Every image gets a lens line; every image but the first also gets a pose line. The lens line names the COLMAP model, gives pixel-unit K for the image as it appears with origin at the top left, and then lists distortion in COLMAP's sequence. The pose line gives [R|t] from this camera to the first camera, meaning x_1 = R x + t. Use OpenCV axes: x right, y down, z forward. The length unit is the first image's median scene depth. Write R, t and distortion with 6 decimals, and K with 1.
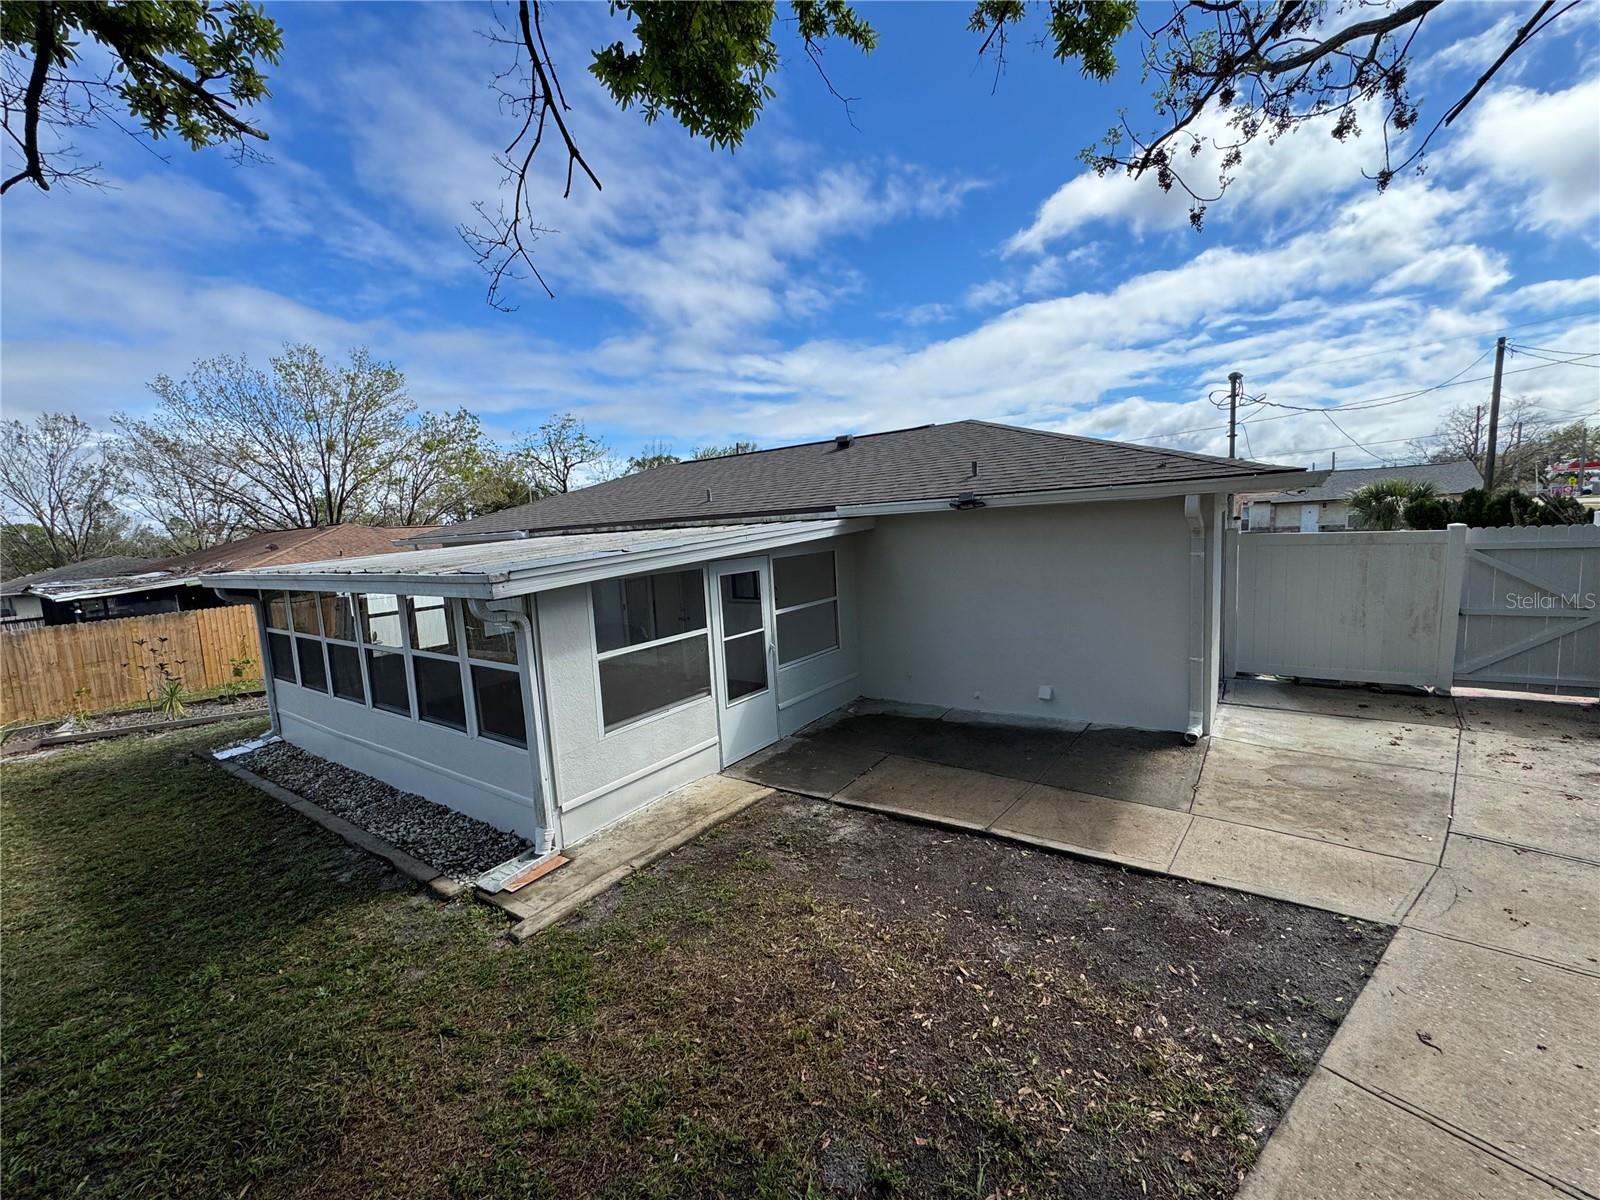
lens RADIAL K [[638.6, 0, 800.0], [0, 638.6, 600.0], [0, 0, 1]] dist [-0.000112, 0.000093]
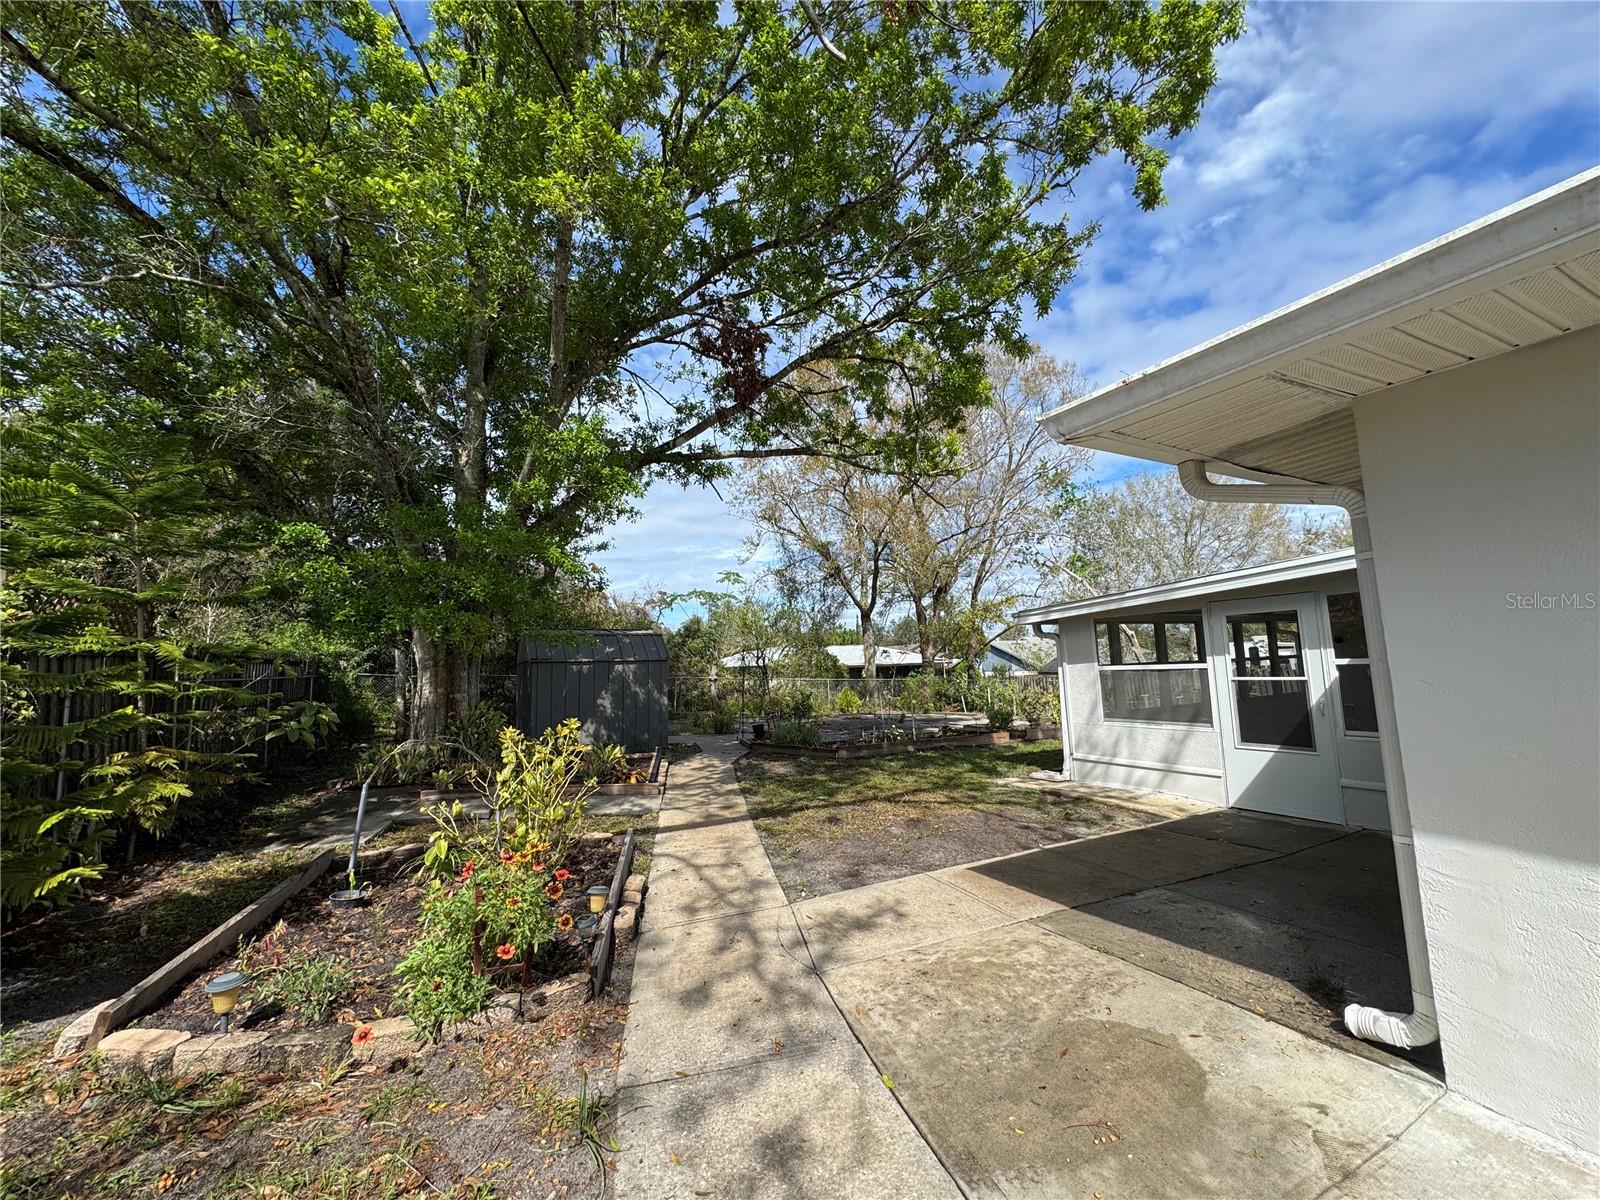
lens RADIAL K [[638.6, 0, 800.0], [0, 638.6, 600.0], [0, 0, 1]] dist [-0.000112, 0.000093]
pose [[-0.453050, -0.028352, -0.891034, 1.169127], [-0.039923, 0.999137, -0.011493, -0.027153], [0.890591, 0.030365, -0.453791, 0.893603]]
